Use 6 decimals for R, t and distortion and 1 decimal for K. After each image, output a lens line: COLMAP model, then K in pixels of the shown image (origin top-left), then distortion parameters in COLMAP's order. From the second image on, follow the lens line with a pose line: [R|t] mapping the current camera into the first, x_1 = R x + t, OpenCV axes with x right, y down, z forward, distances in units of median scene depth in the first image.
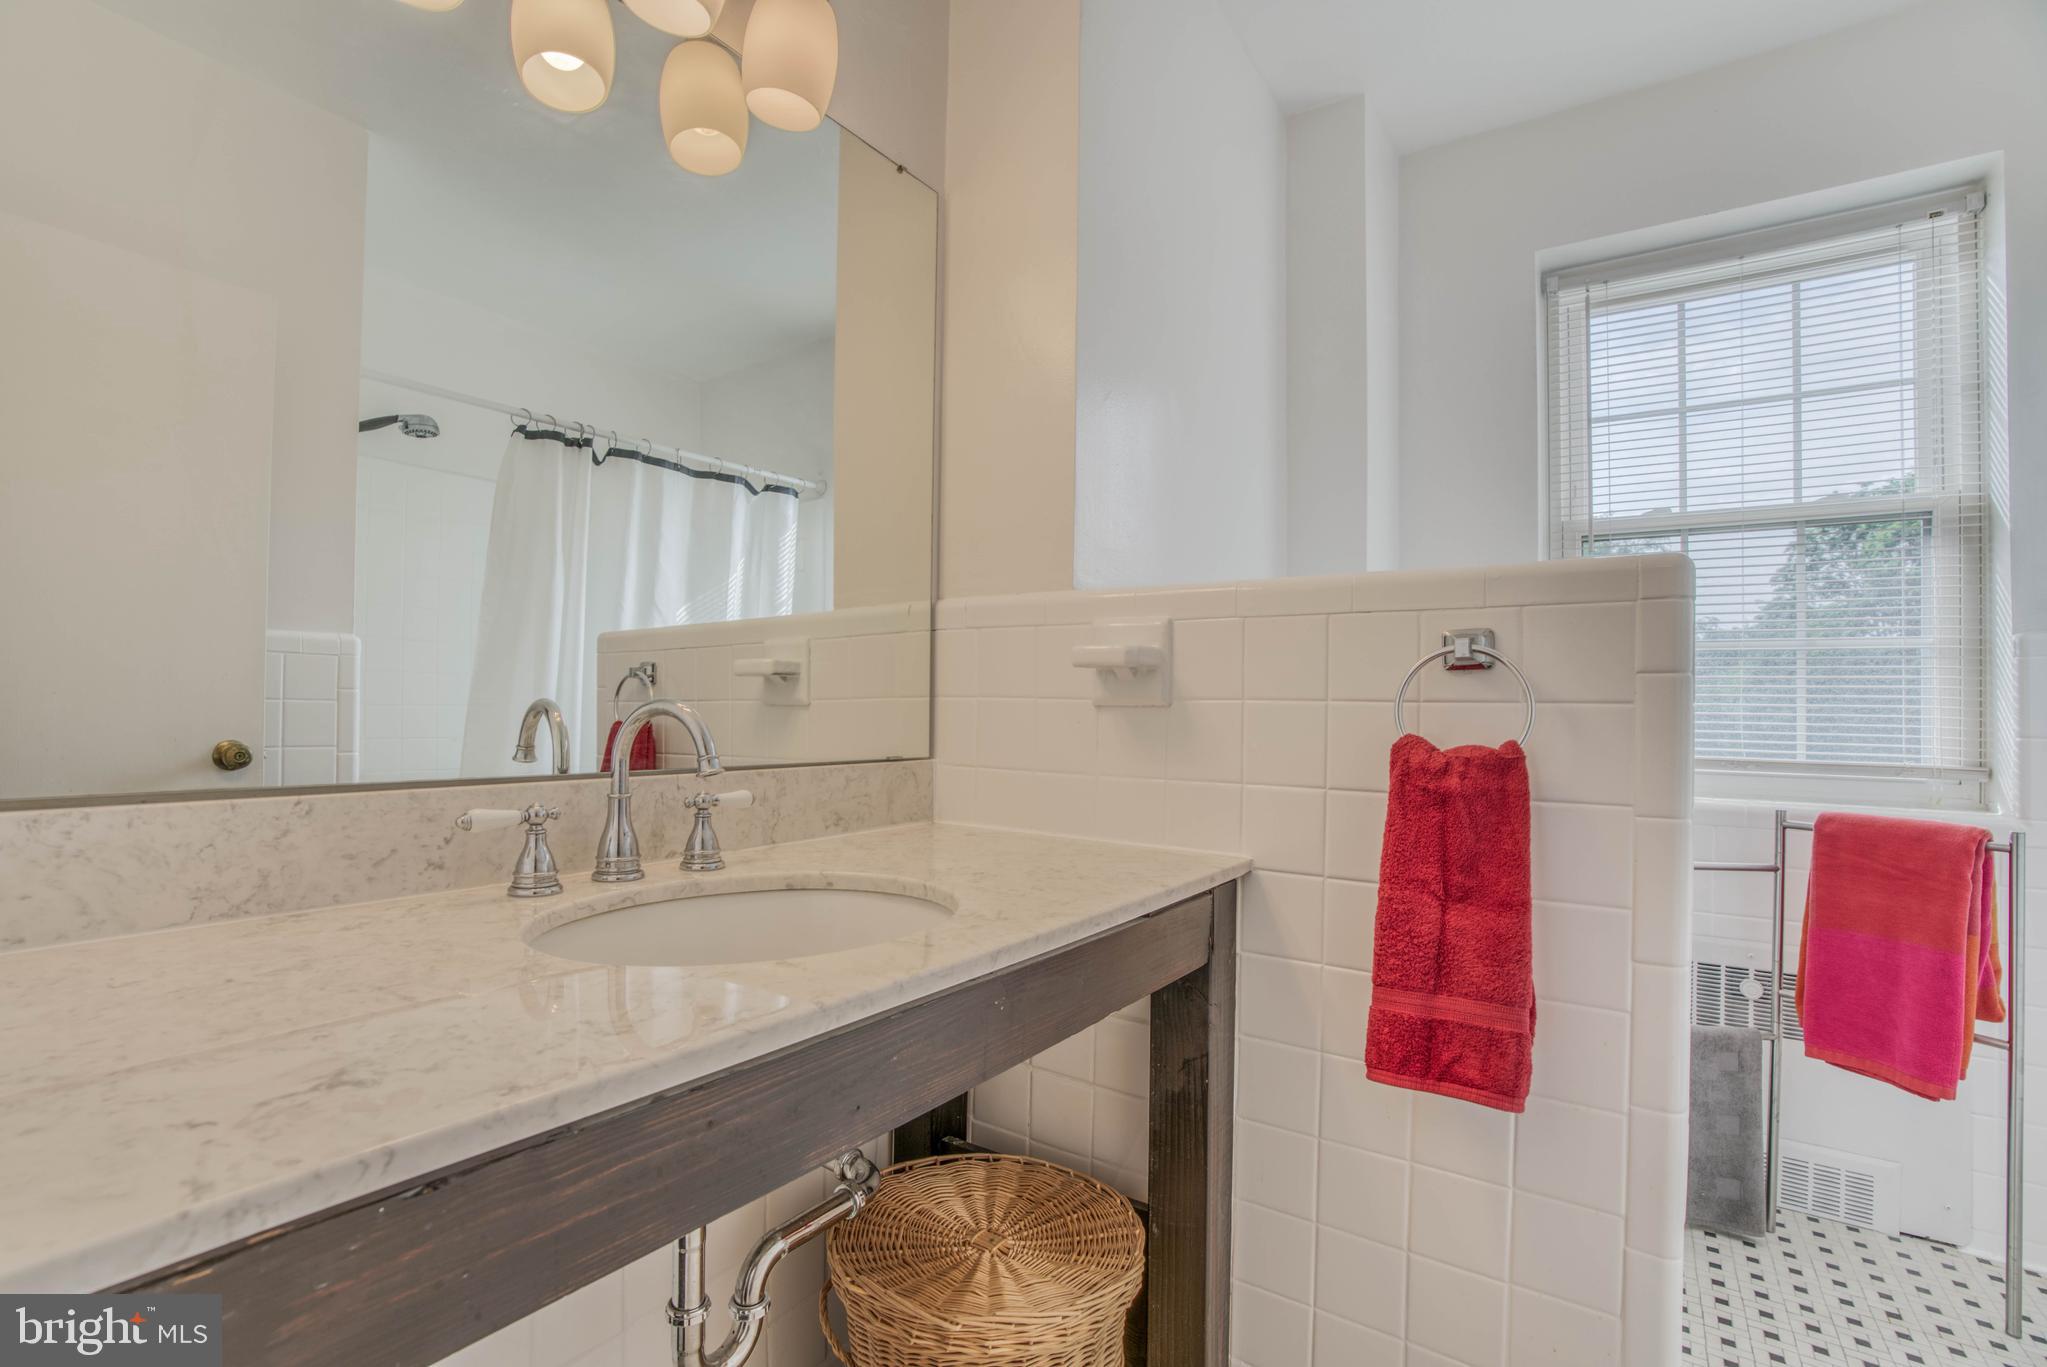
lens RADIAL K [[938.2, 0, 991.9], [0, 938.2, 705.5], [0, 0, 1]] dist [-0.066401, 0.025336]
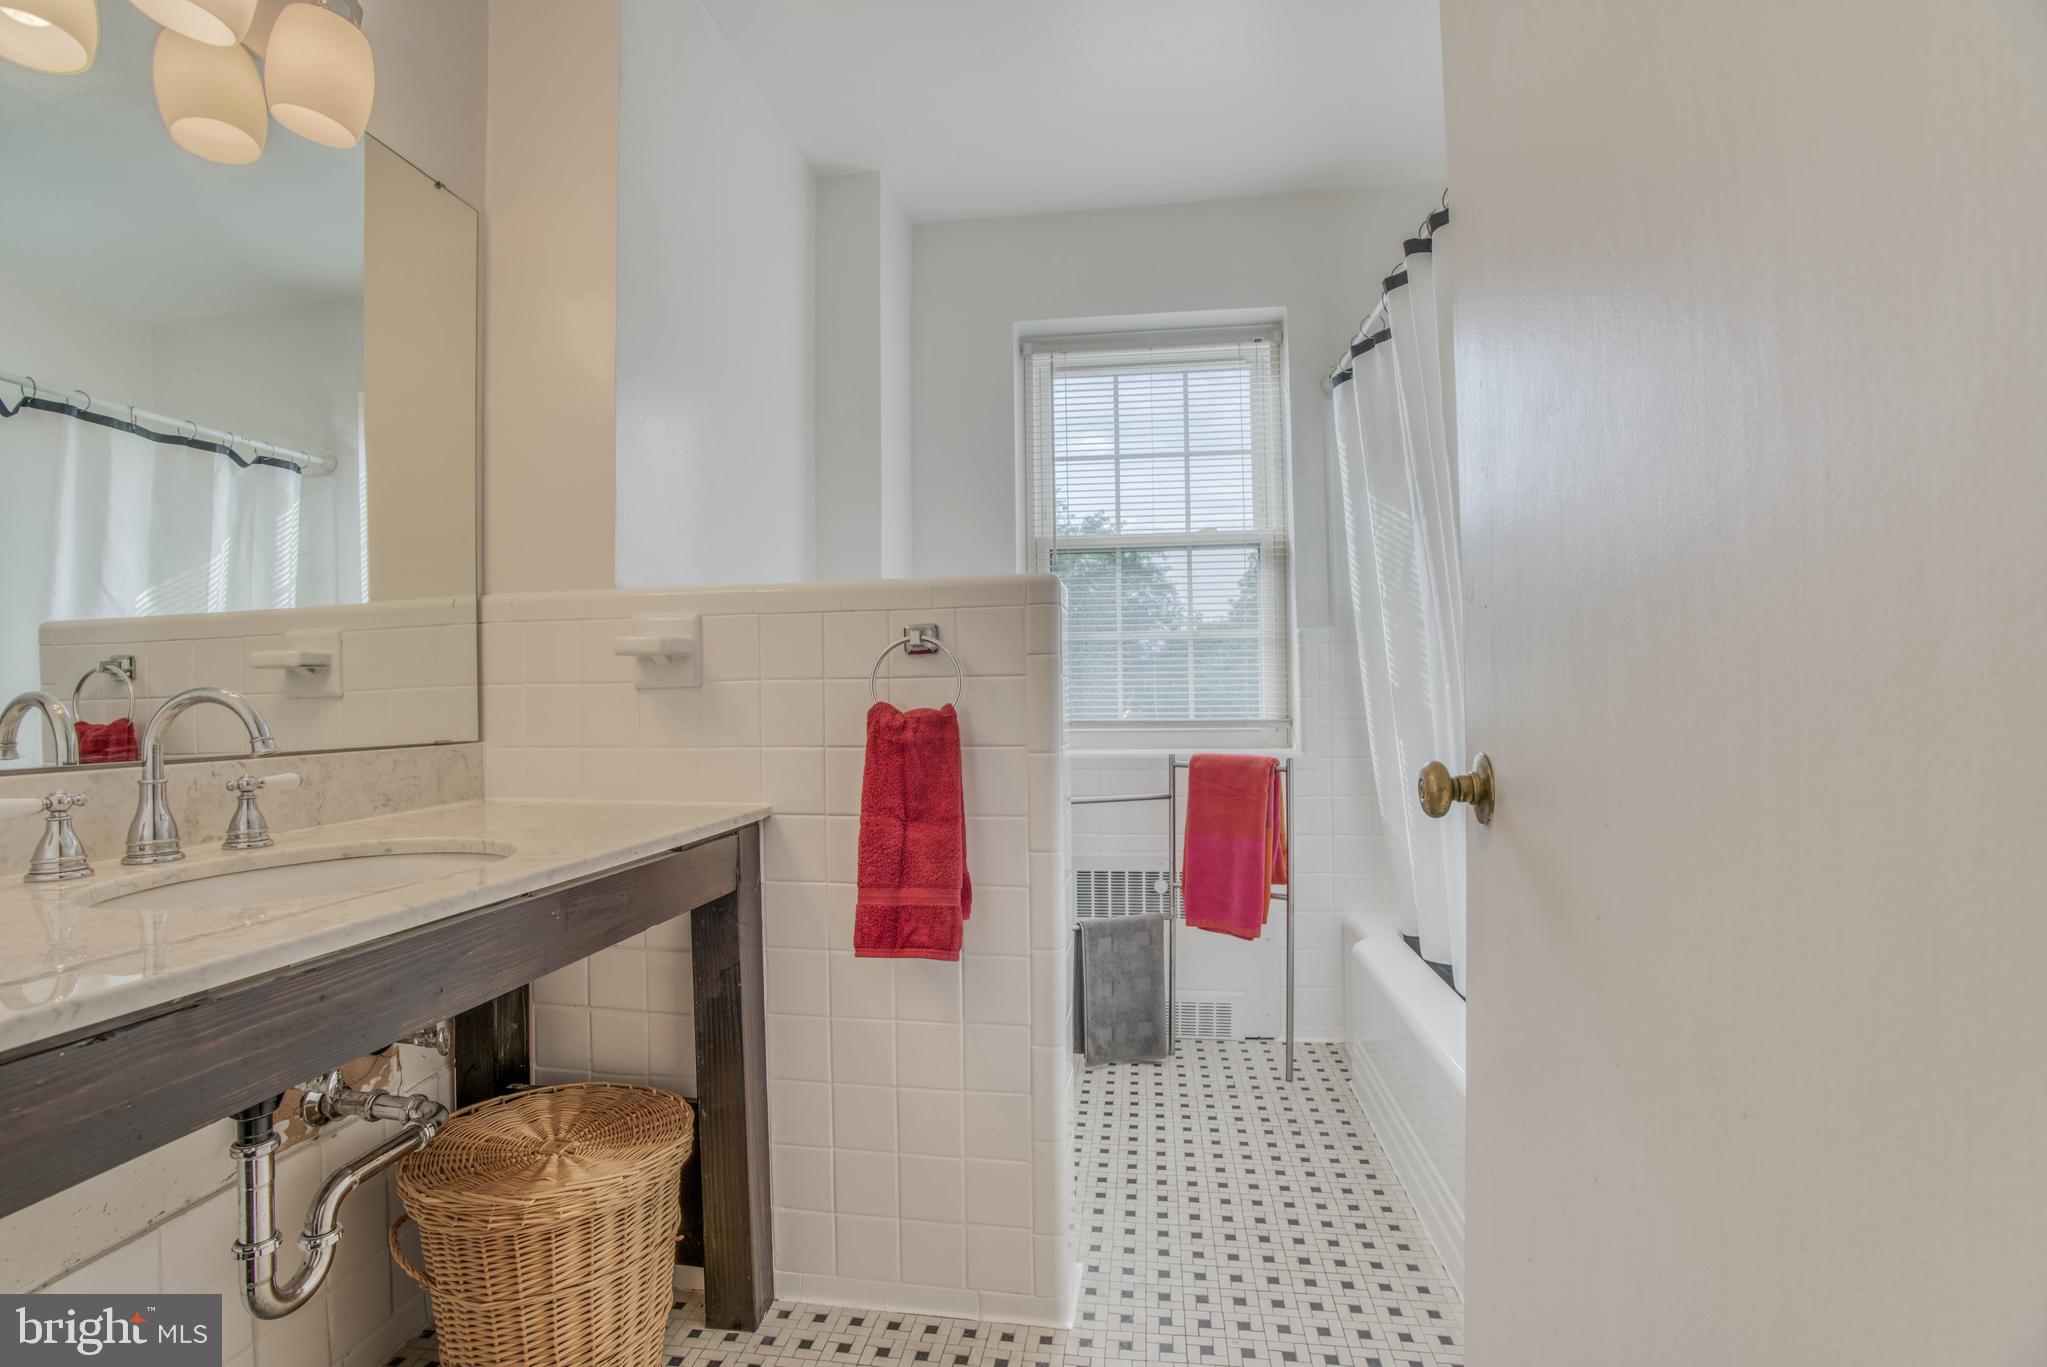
lens RADIAL K [[938.2, 0, 1009.2], [0, 938.2, 691.1], [0, 0, 1]] dist [-0.066401, 0.025336]
pose [[0.890395, -0.024231, 0.454543, -0.003258], [0.026710, 0.999643, 0.000968, 0.015923], [-0.454404, 0.011278, 0.890724, -0.258944]]
